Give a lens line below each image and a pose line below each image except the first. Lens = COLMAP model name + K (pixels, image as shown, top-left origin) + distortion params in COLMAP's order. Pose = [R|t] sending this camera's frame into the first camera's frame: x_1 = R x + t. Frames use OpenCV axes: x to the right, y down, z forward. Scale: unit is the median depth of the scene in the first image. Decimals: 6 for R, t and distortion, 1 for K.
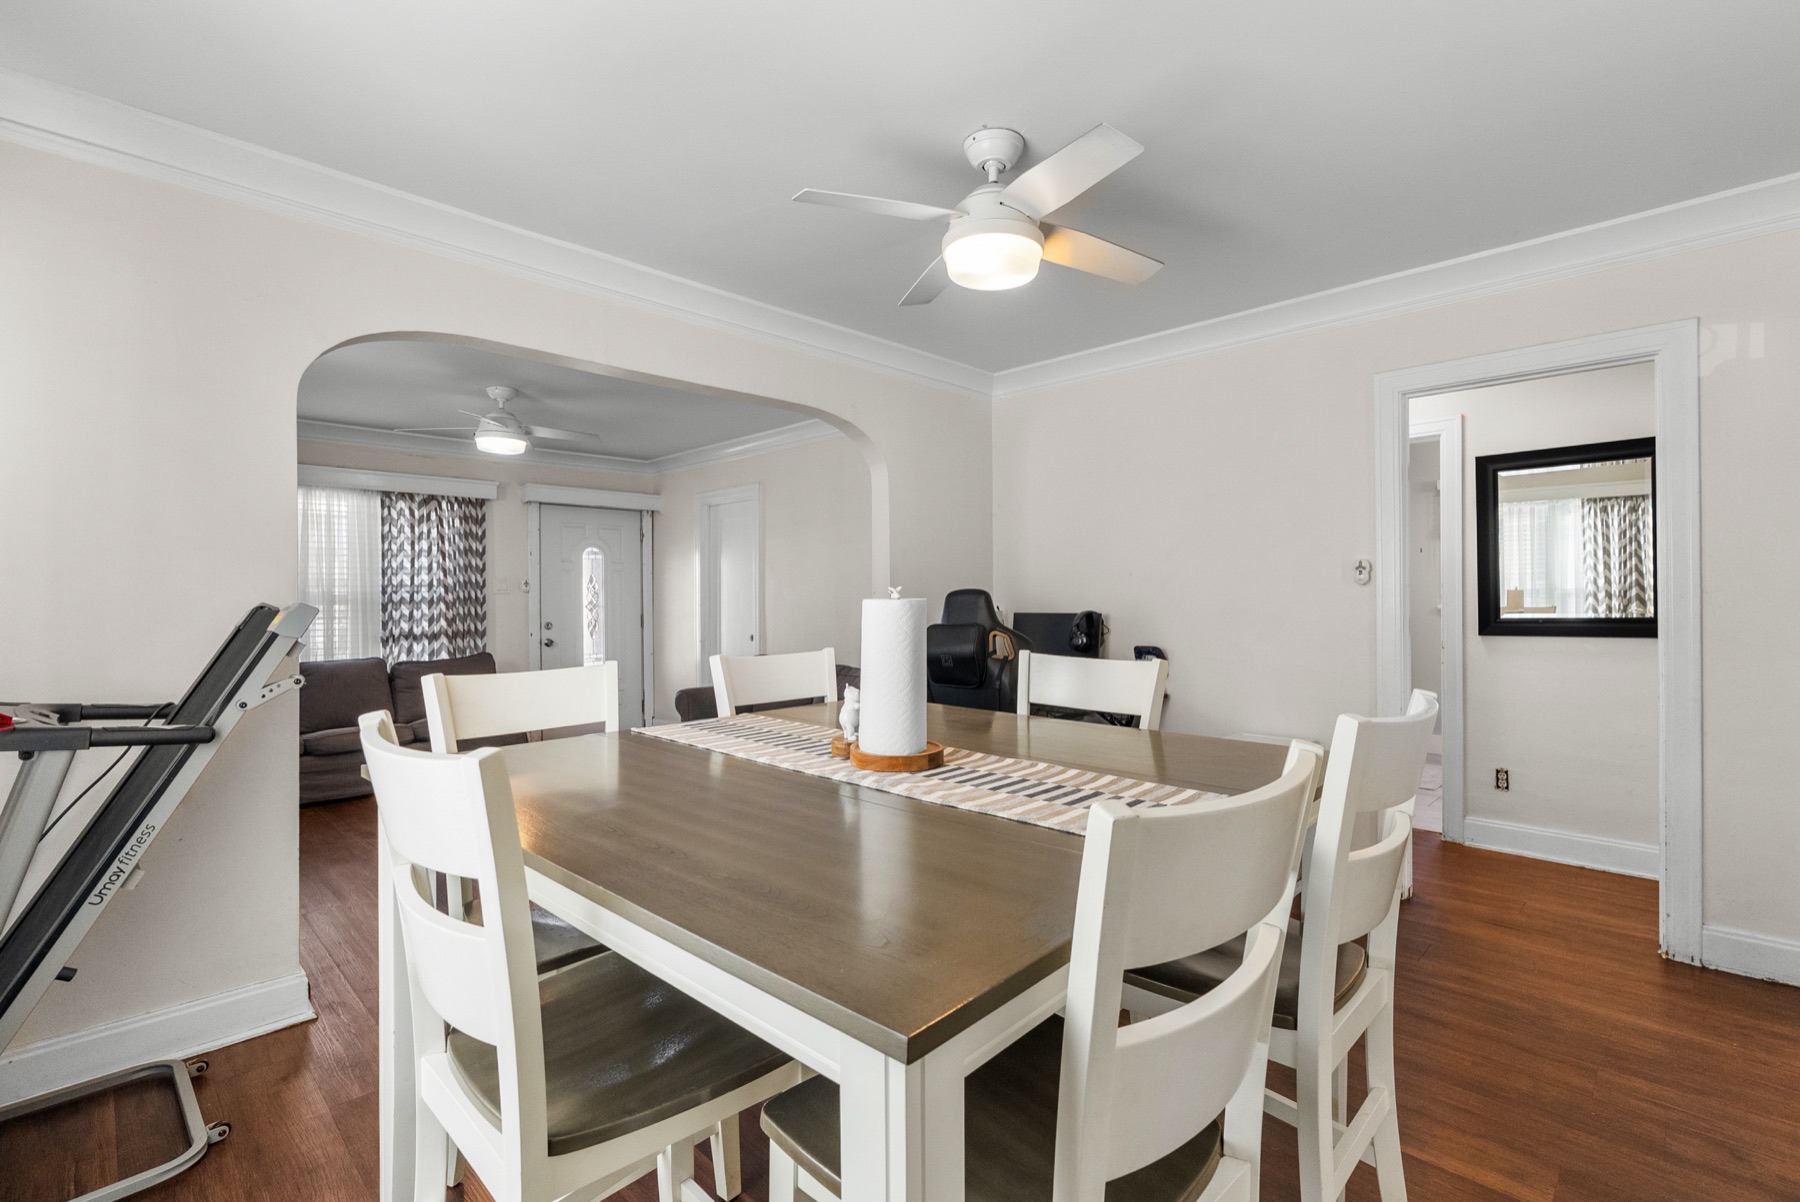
lens RADIAL K [[794.9, 0, 895.6], [0, 794.9, 595.0], [0, 0, 1]] dist [0.002041, 0.001400]
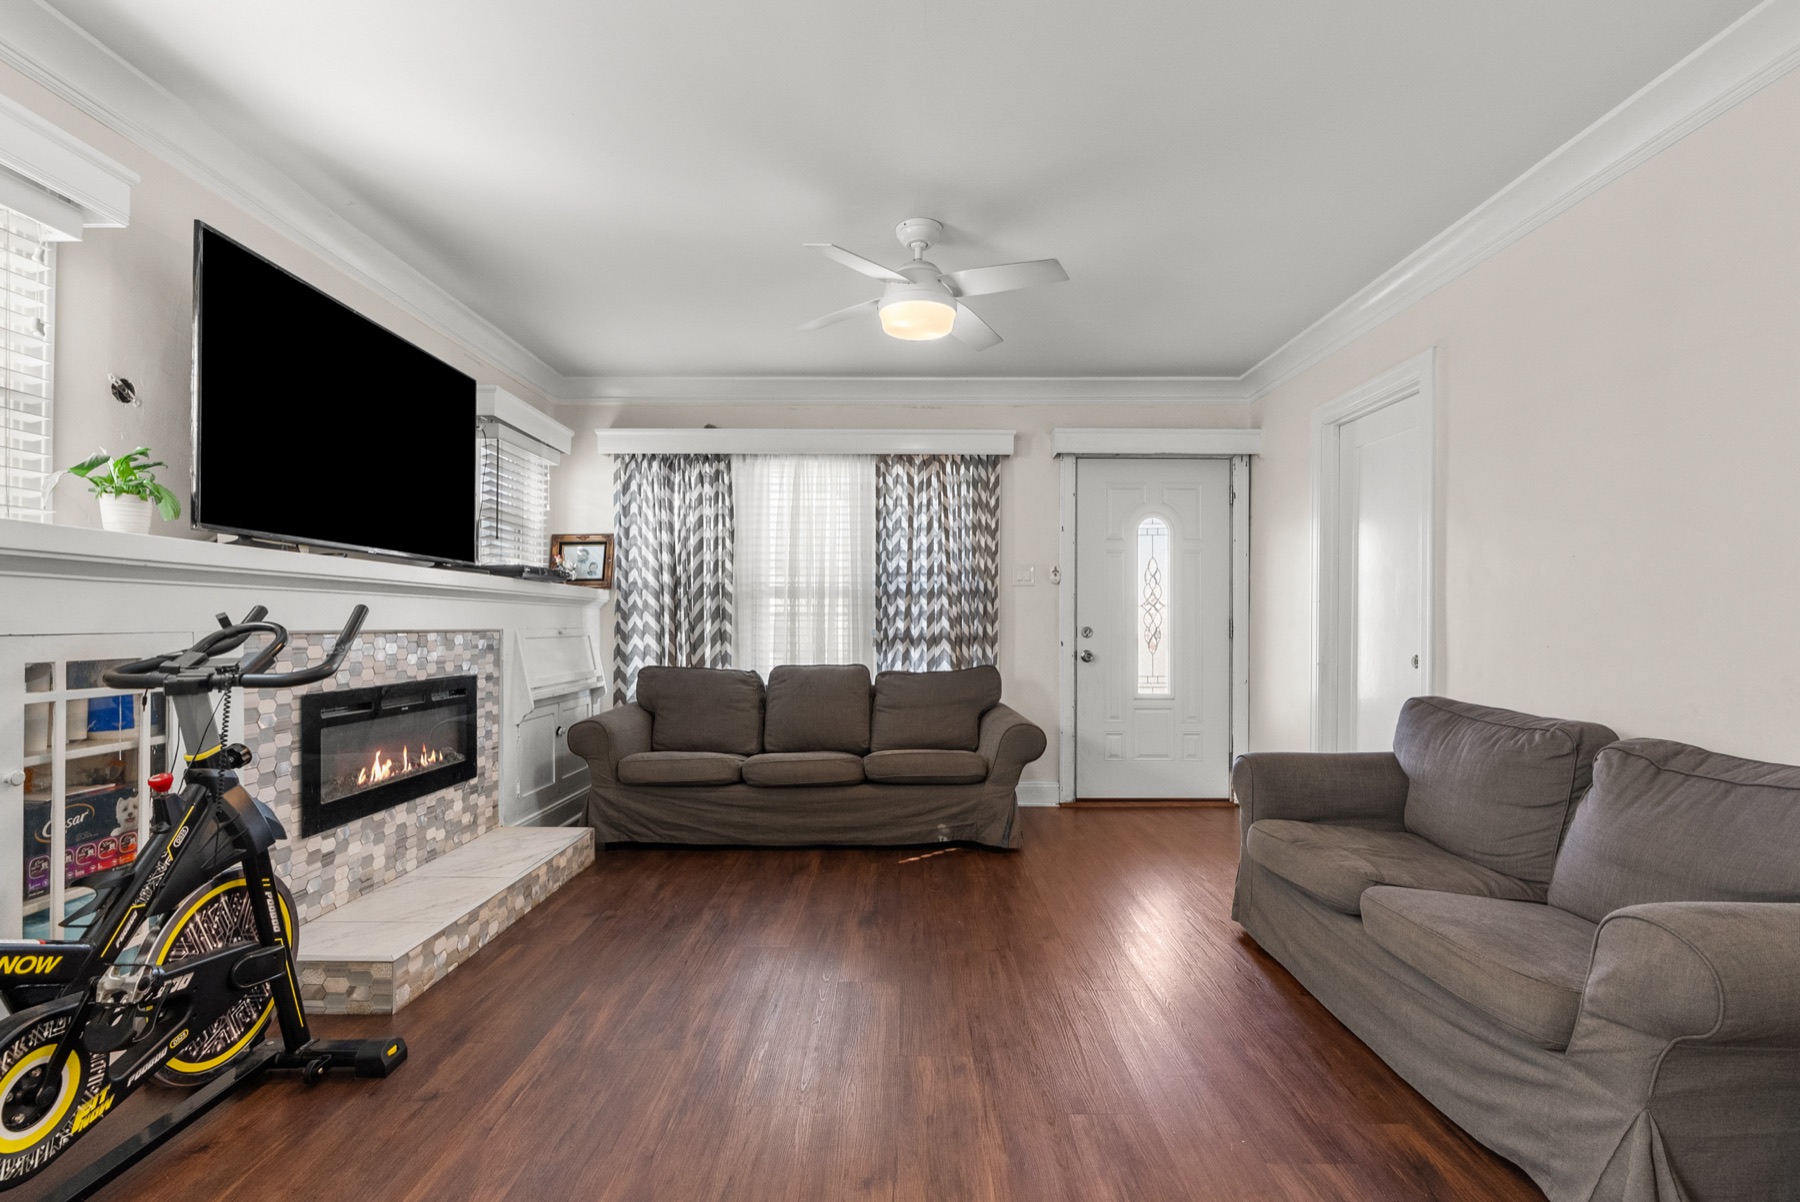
lens RADIAL K [[794.9, 0, 907.2], [0, 794.9, 591.7], [0, 0, 1]] dist [0.002041, 0.001400]
pose [[0.696968, -0.015486, -0.716935, -0.055700], [-0.008531, 0.999517, -0.029884, 0.028944], [0.717051, 0.026944, 0.696499, 0.456603]]
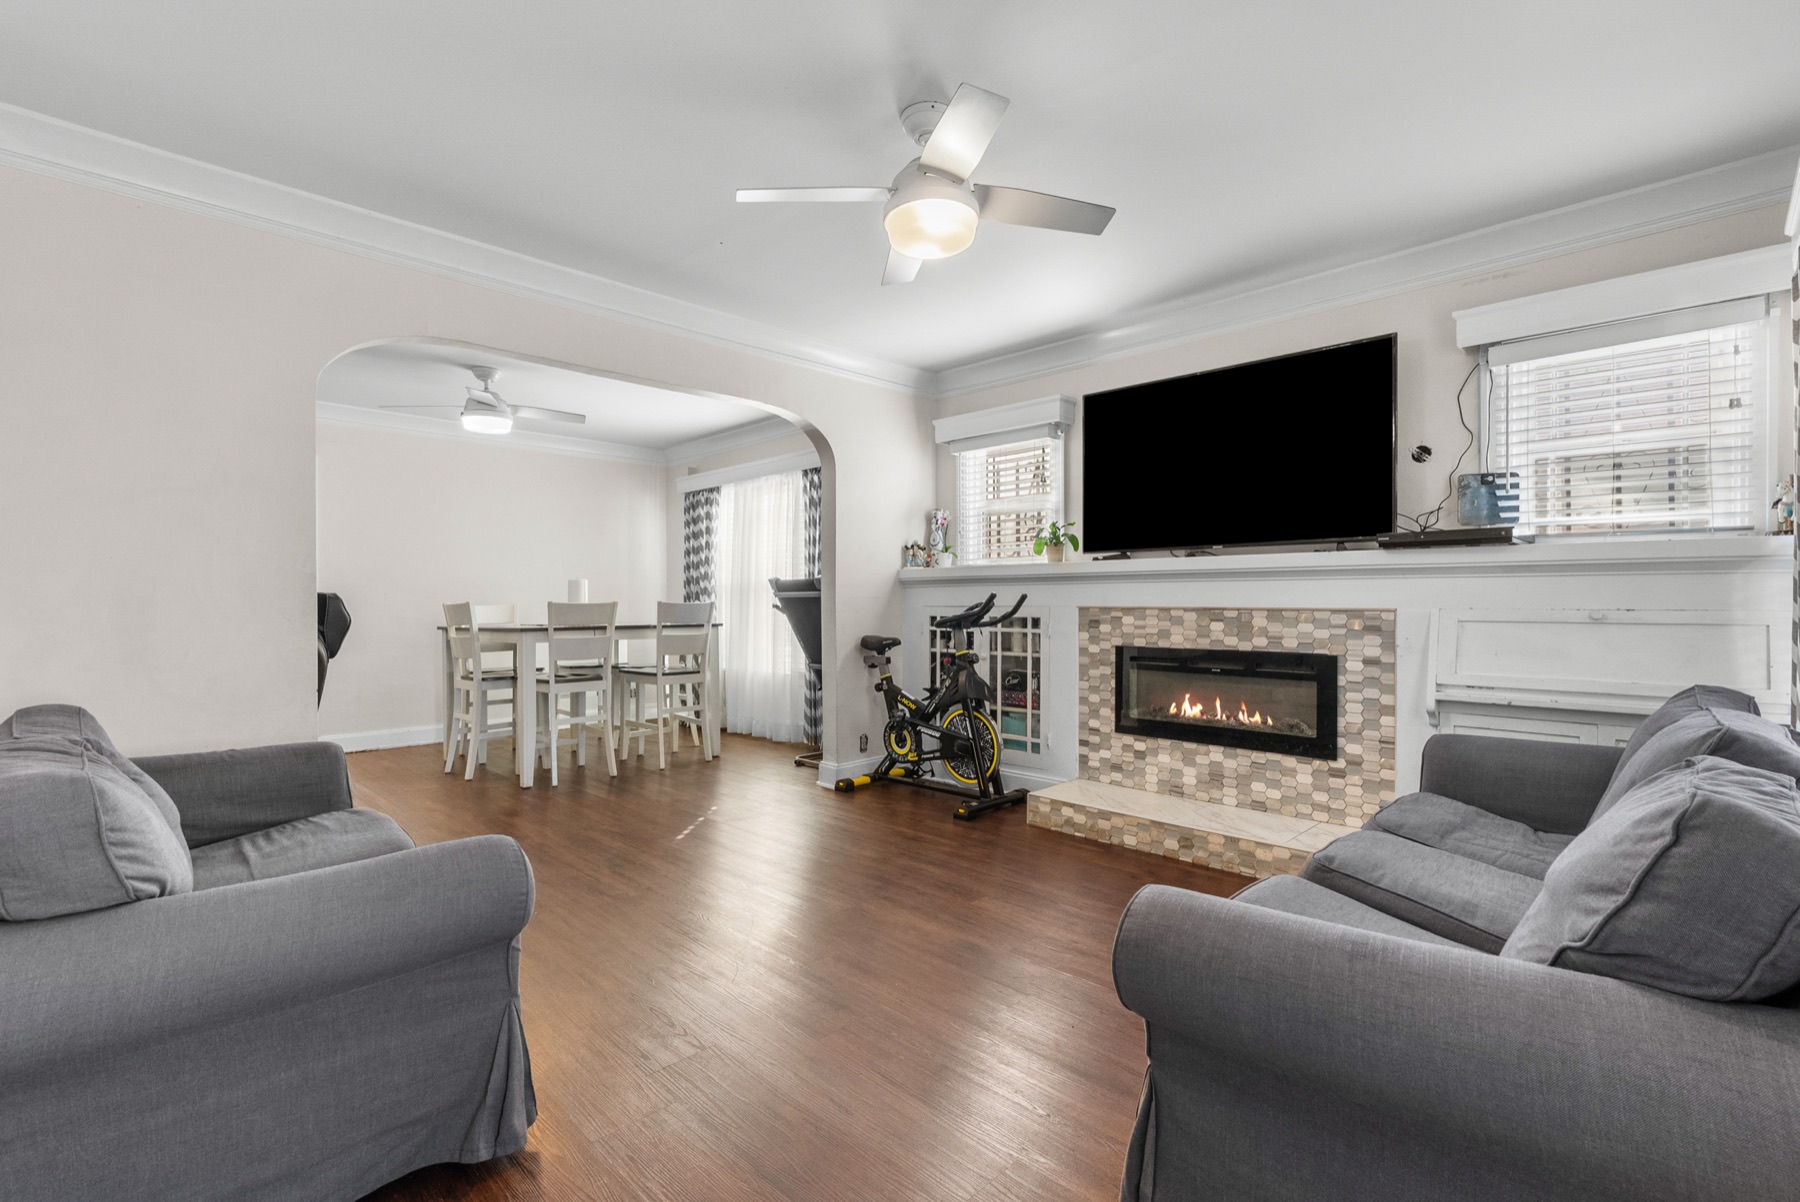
lens RADIAL K [[794.9, 0, 889.5], [0, 794.9, 602.7], [0, 0, 1]] dist [0.002041, 0.001400]
pose [[-0.999768, 0.018026, 0.011769, -0.322622], [0.018067, 0.999831, 0.003411, 0.030347], [-0.011705, 0.003622, -0.999925, 1.053517]]
